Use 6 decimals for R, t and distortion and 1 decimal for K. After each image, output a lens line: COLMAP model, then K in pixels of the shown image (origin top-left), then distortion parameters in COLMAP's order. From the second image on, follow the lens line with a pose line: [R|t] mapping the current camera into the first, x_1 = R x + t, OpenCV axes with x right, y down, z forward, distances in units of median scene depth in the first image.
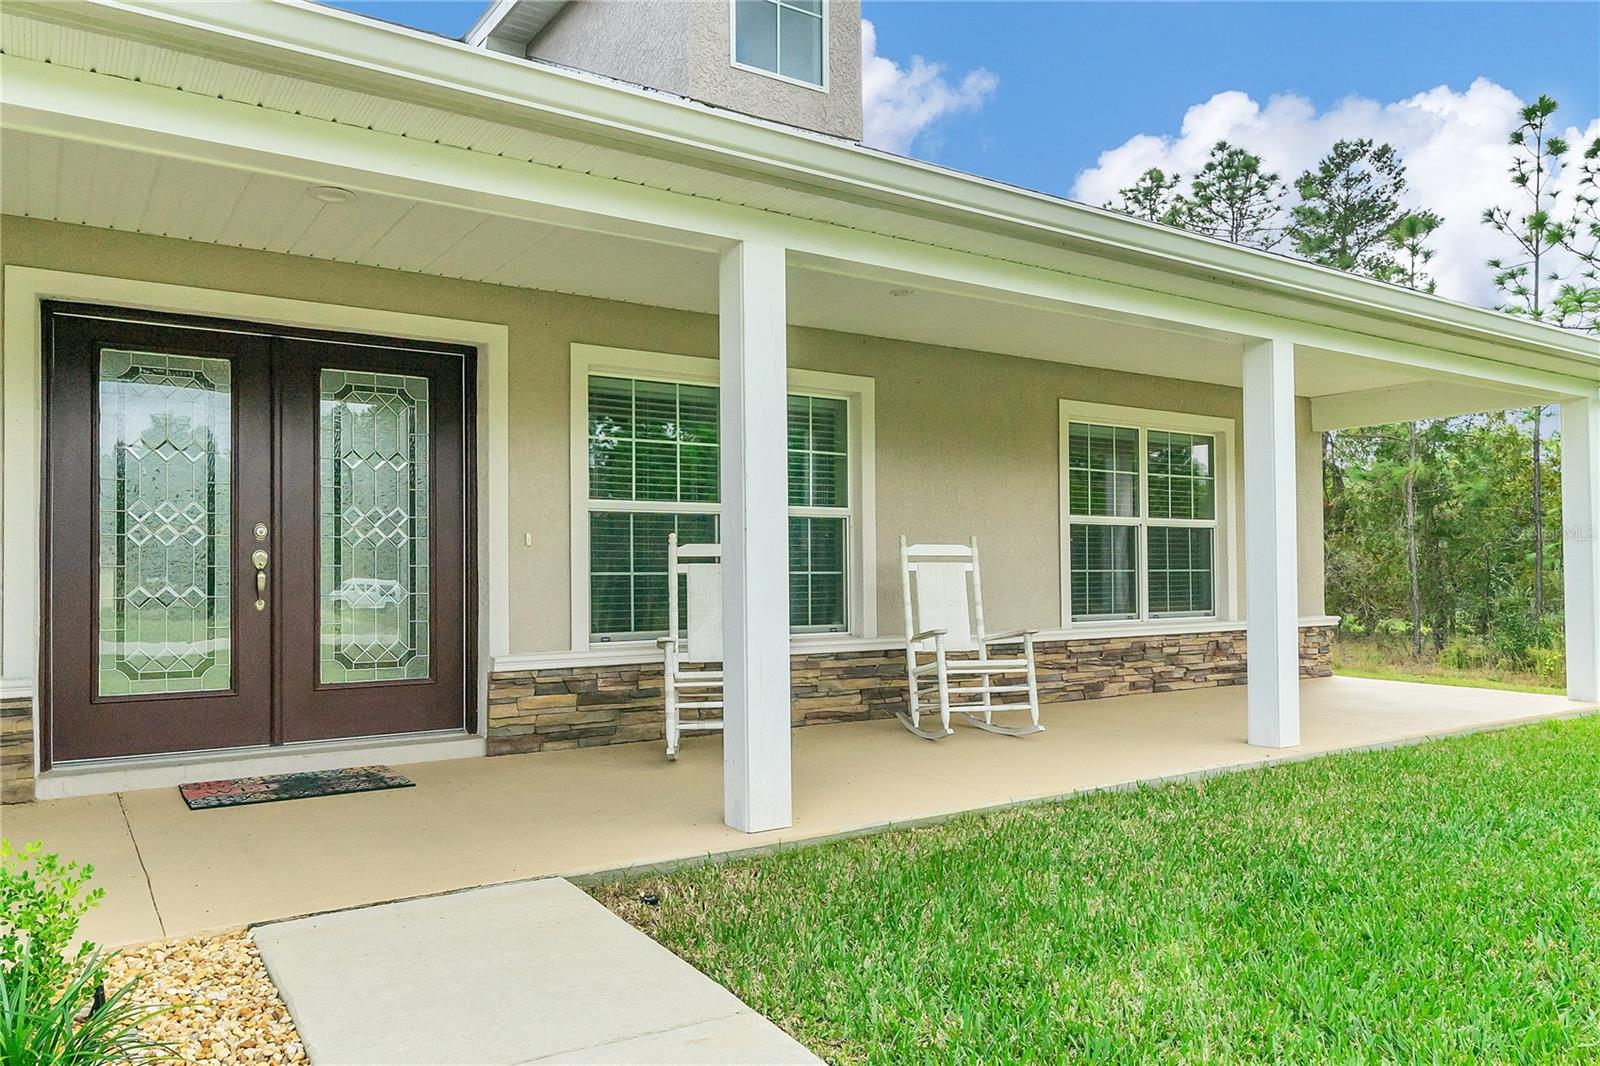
lens RADIAL K [[1127.4, 0, 814.6], [0, 1127.4, 552.4], [0, 0, 1]] dist [0.008718, -0.002749]
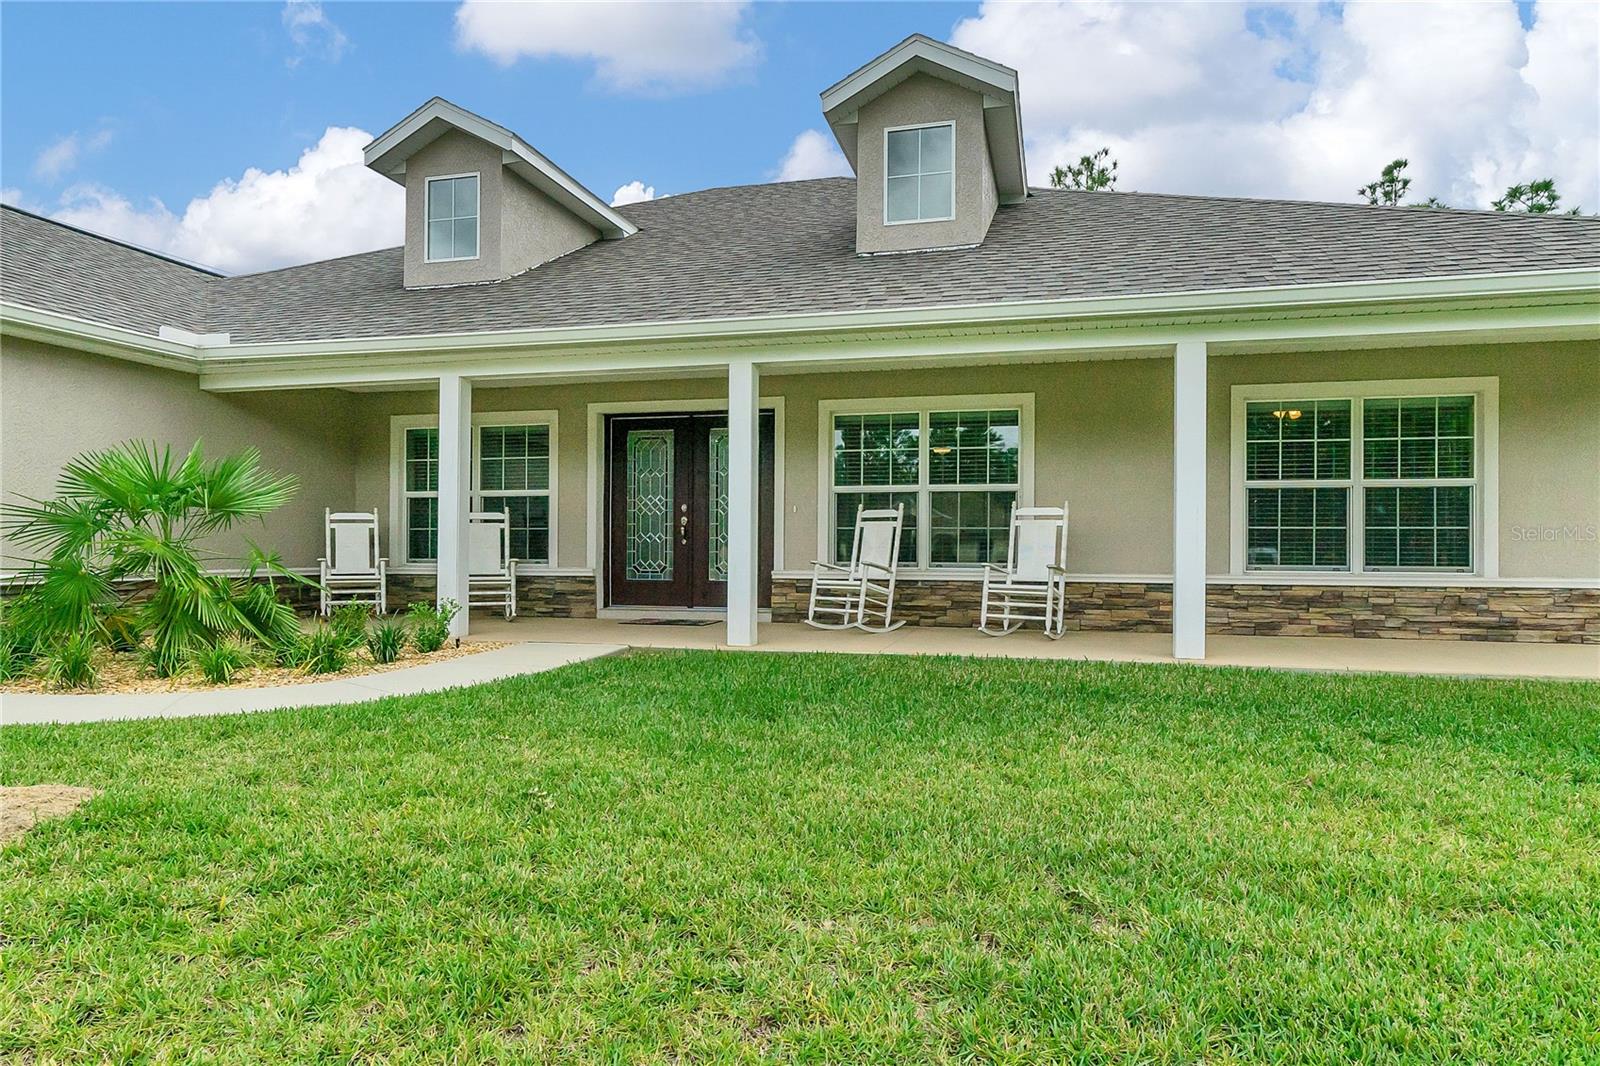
lens RADIAL K [[969.1, 0, 794.8], [0, 969.1, 540.2], [0, 0, 1]] dist [-0.006634, 0.002724]
pose [[0.657460, 0.002943, -0.753484, 0.932705], [0.004656, 0.999957, 0.007968, 0.026392], [0.753475, -0.008747, 0.657418, -0.052759]]
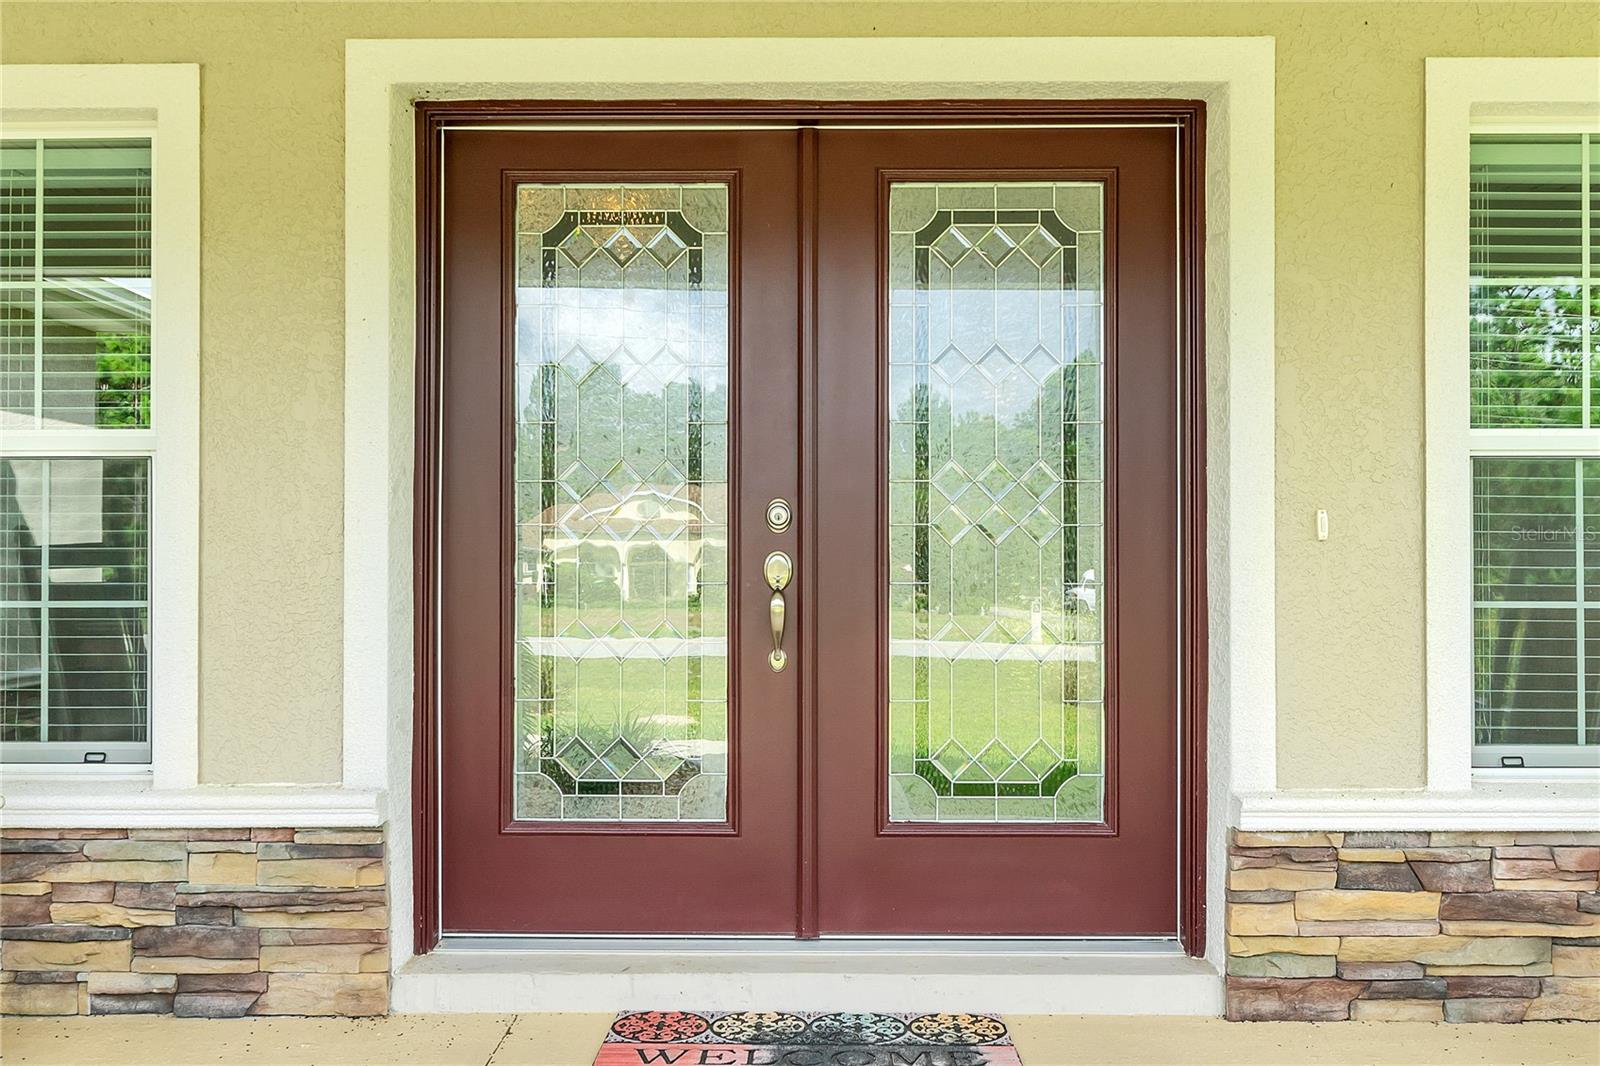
lens RADIAL K [[1613.2, 0, 792.0], [0, 1613.2, 531.4], [0, 0, 1]] dist [0.005819, 0.000000]
pose [[0.820767, -0.001898, -0.571261, -0.064890], [0.004737, 0.999983, 0.003483, -0.012134], [0.571244, -0.005565, 0.820761, 0.366945]]
